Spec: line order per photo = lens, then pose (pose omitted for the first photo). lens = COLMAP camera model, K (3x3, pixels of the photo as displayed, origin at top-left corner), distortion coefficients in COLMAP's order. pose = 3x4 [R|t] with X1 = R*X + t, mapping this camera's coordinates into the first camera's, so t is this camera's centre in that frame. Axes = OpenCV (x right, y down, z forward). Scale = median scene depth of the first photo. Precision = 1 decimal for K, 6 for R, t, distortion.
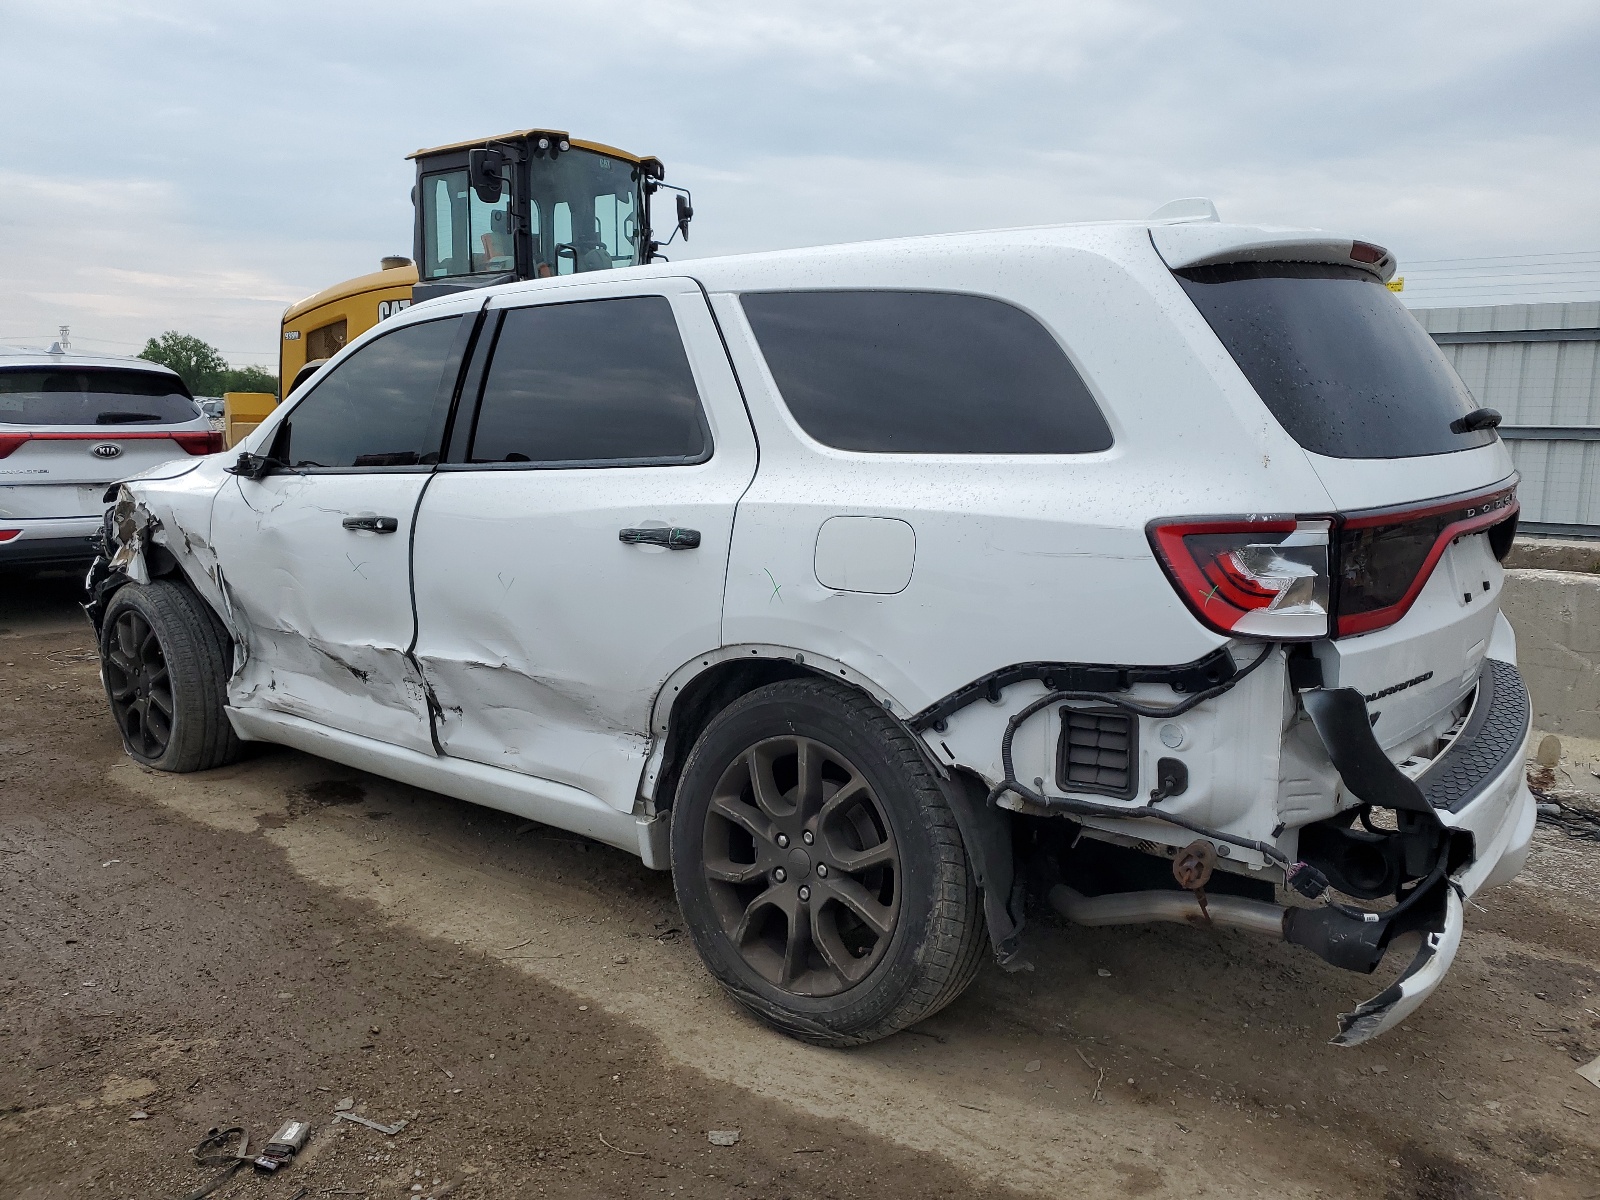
lens RADIAL K [[1230.0, 0, 794.3], [0, 1230.0, 600.6], [0, 0, 1]] dist [0.013460, 0.007989]
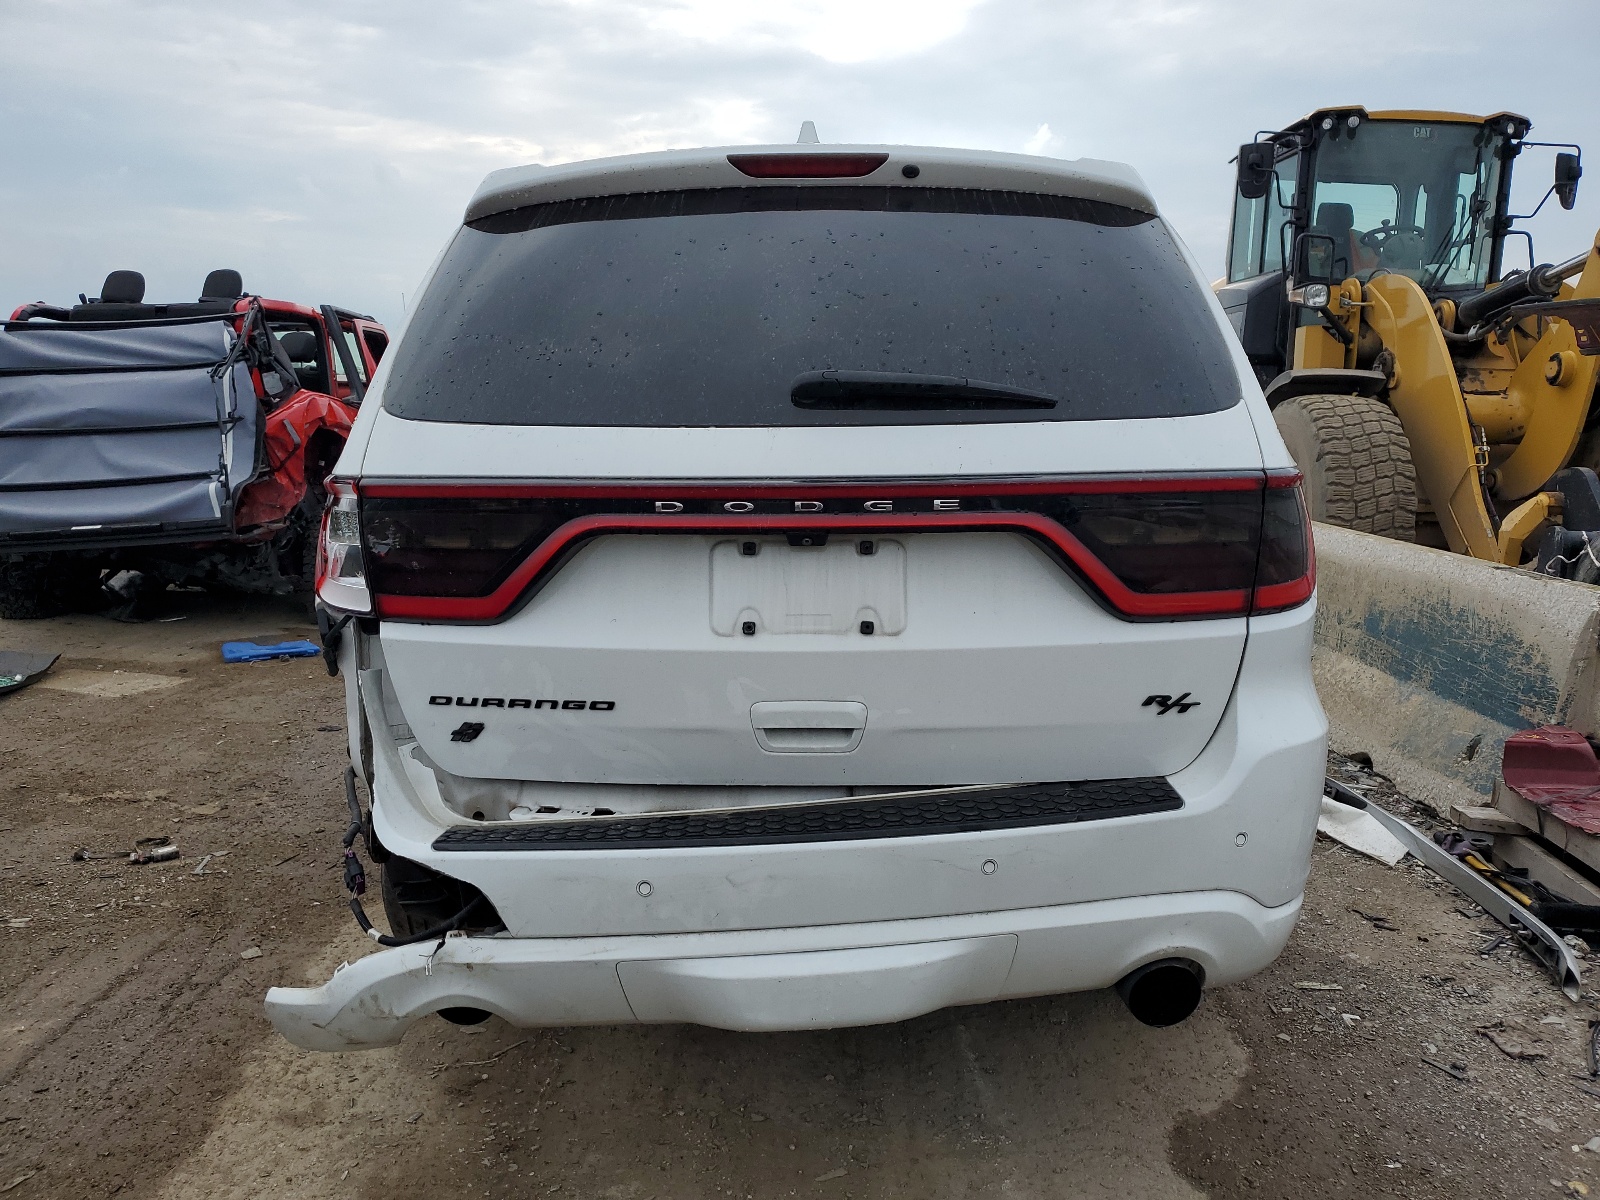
lens RADIAL K [[1230.0, 0, 794.3], [0, 1230.0, 600.6], [0, 0, 1]] dist [0.013460, 0.007989]
pose [[0.615173, 0.126215, -0.778223, 0.306707], [-0.138107, 0.989091, 0.051243, -0.016308], [0.776201, 0.075955, 0.625893, 0.152781]]
